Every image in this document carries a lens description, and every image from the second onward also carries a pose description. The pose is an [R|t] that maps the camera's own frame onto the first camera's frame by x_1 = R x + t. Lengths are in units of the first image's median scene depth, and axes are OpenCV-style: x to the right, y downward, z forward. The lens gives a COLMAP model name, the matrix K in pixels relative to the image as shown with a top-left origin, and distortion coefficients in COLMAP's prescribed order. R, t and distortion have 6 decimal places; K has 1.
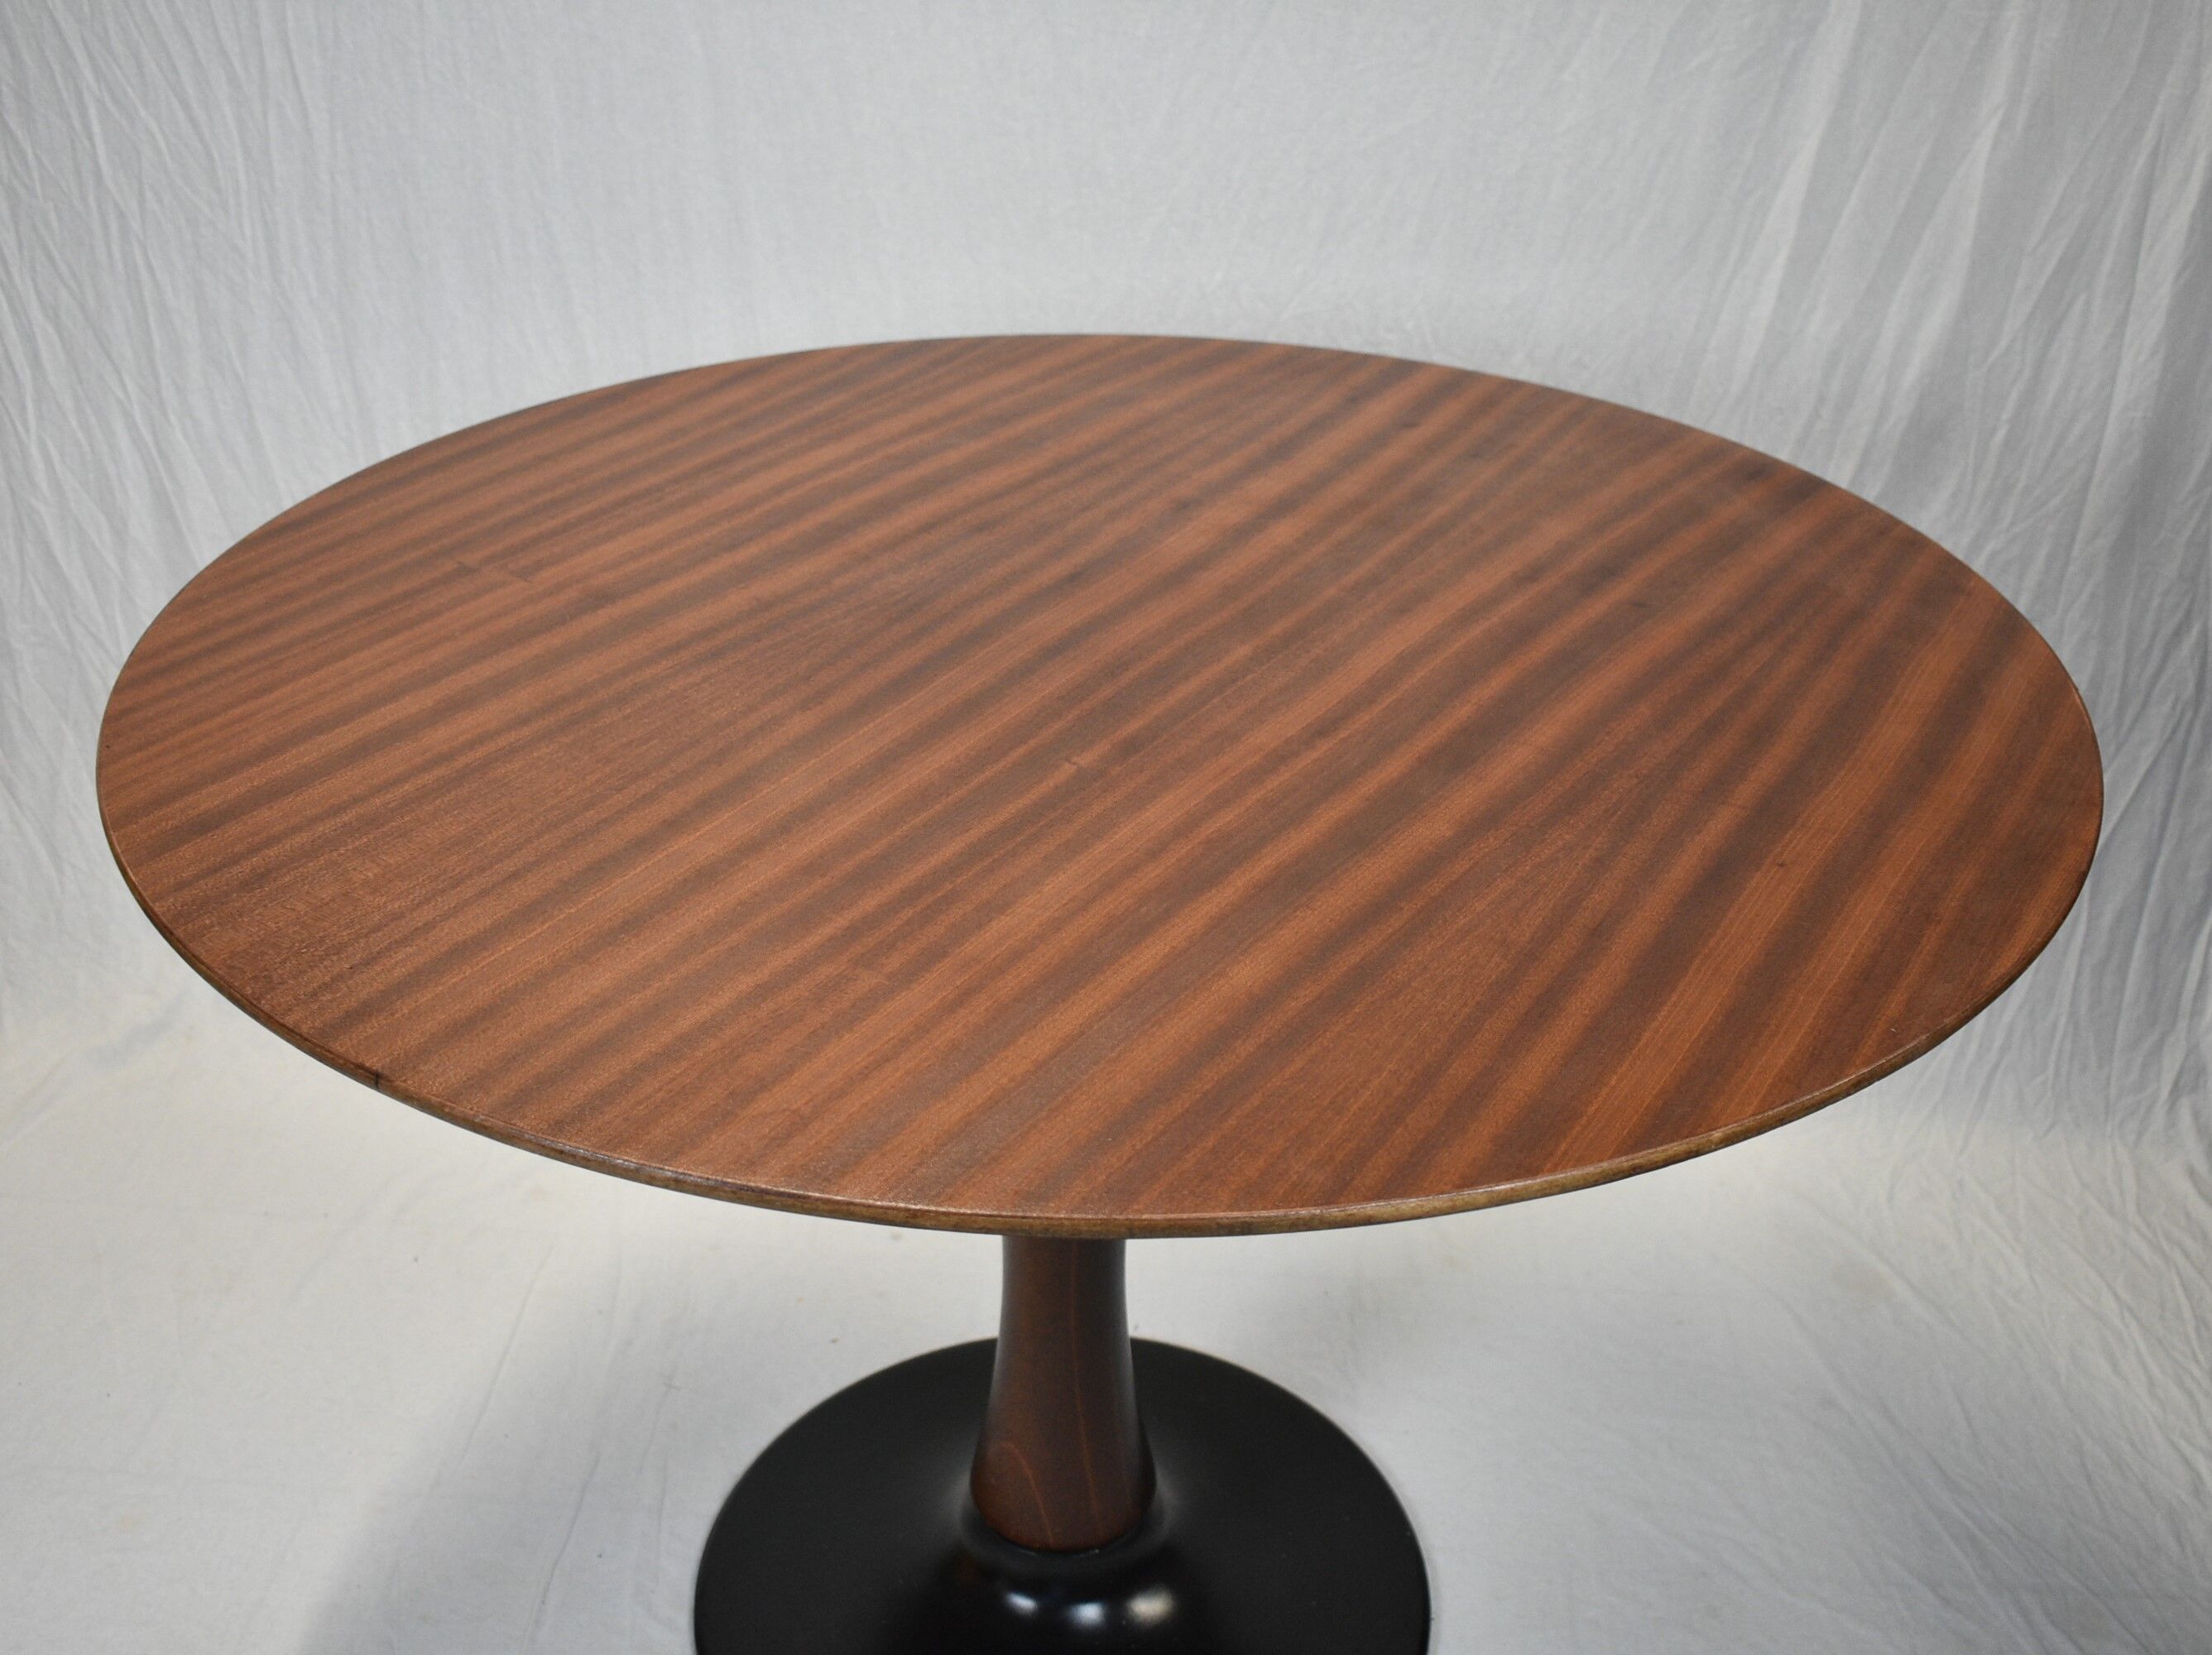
lens RADIAL K [[2355.4, 0, 1106.0], [0, 2355.4, 827.5], [0, 0, 1]] dist [-0.024619, 0.006382]
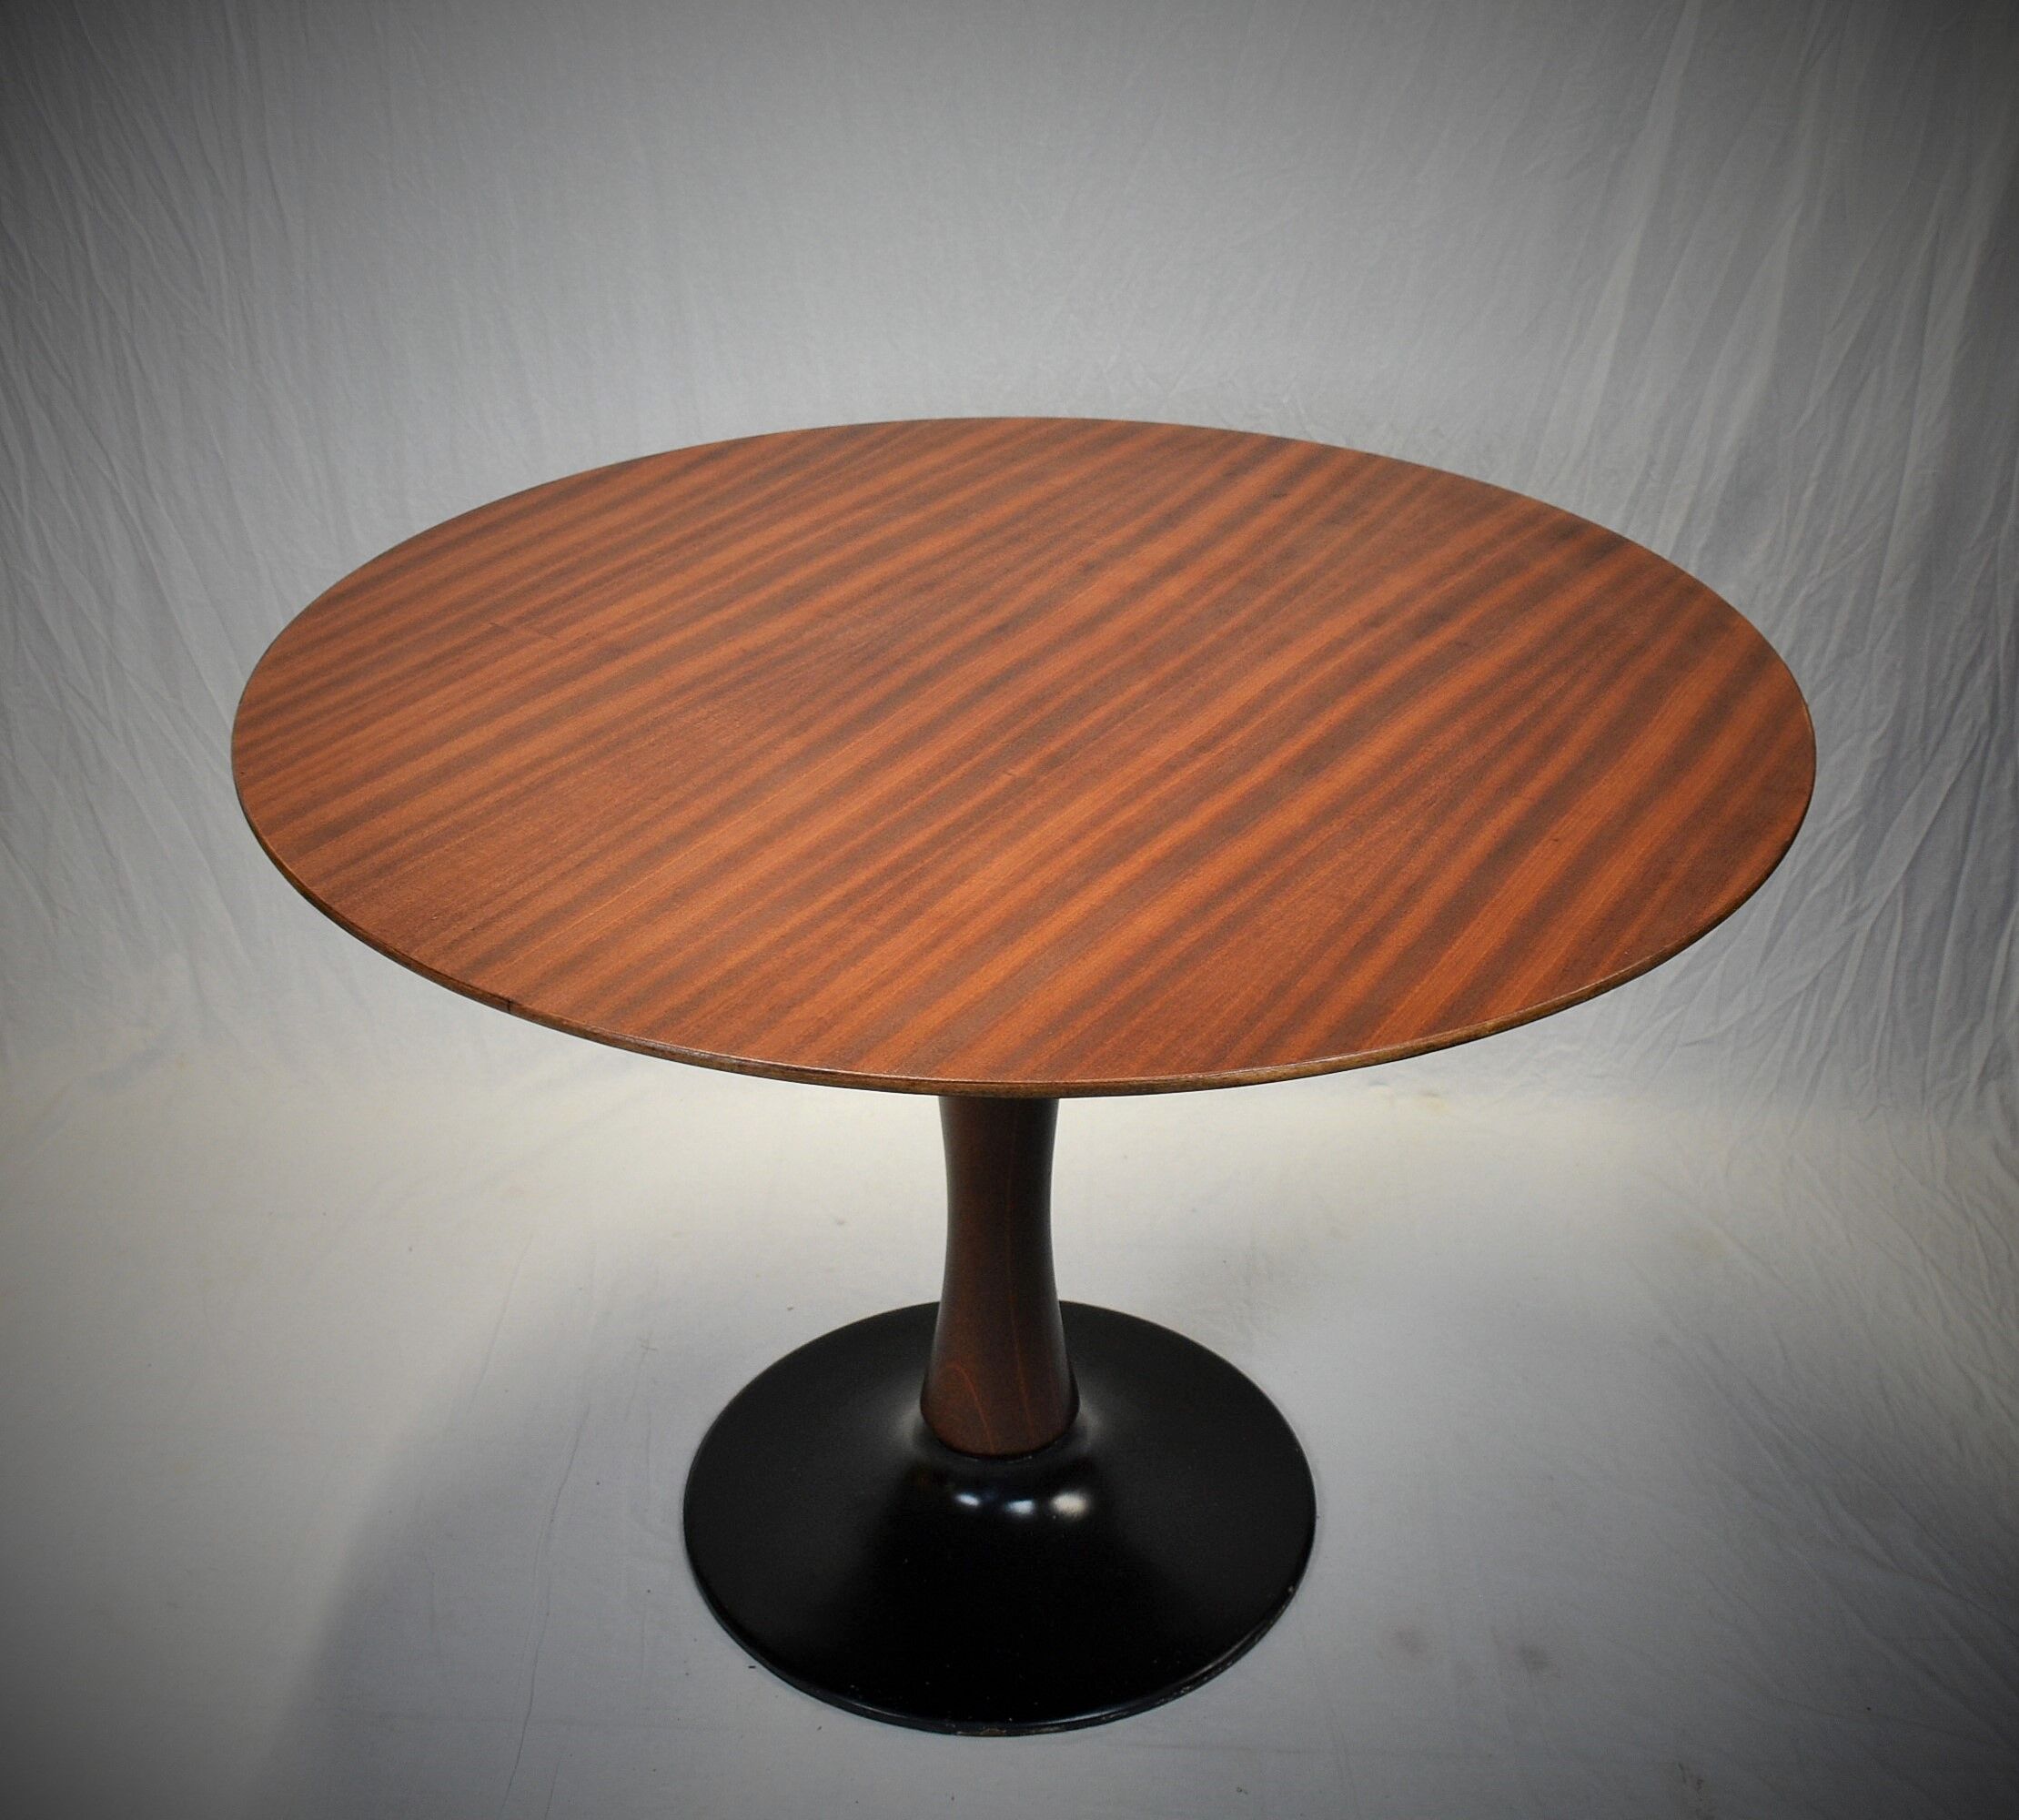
lens RADIAL K [[2590.6, 0, 1062.2], [0, 2590.6, 910.0], [0, 0, 1]] dist [-0.023587, 0.012911]
pose [[0.999511, -0.017256, 0.026082, -0.014032], [0.017235, 0.999851, 0.001028, 0.027545], [-0.026096, -0.000578, 0.999659, -0.243410]]
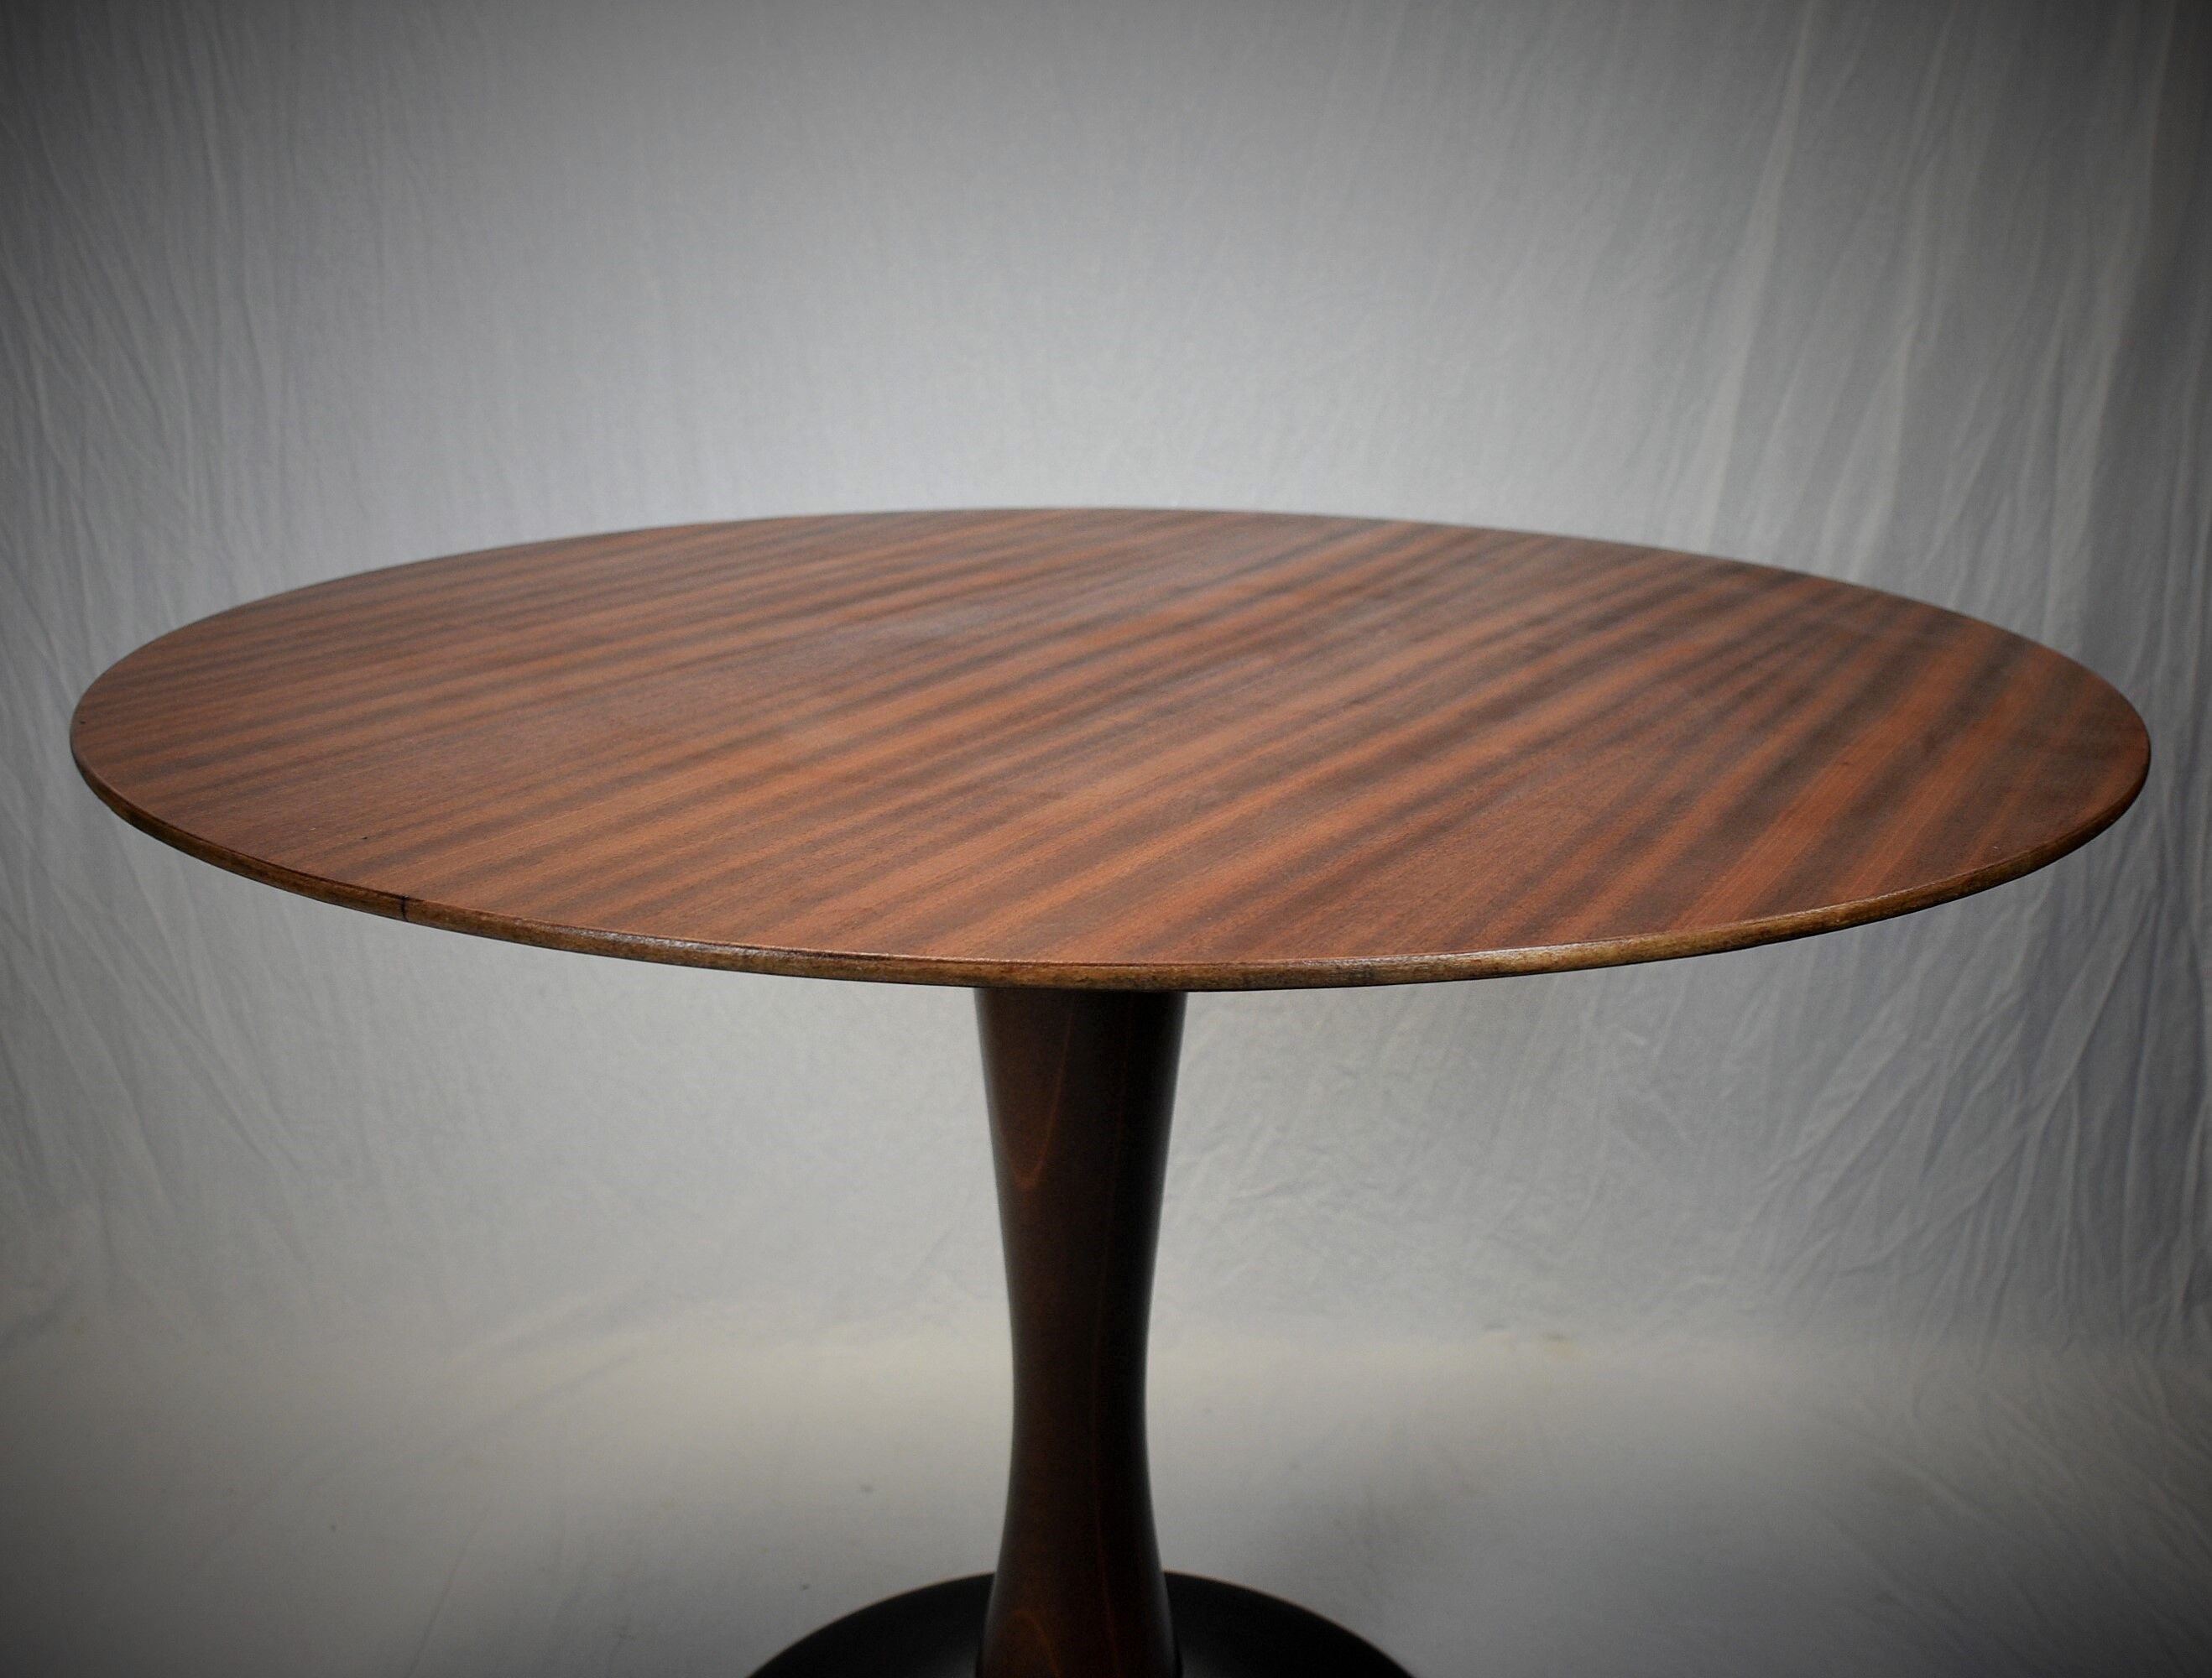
lens RADIAL K [[2385.4, 0, 1156.0], [0, 2385.4, 841.8], [0, 0, 1]] dist [-0.017354, -0.013398]
pose [[0.997092, -0.022102, 0.072937, -0.041011], [0.037831, 0.974332, -0.221913, 0.145873], [-0.066160, 0.224027, 0.972335, 0.035144]]
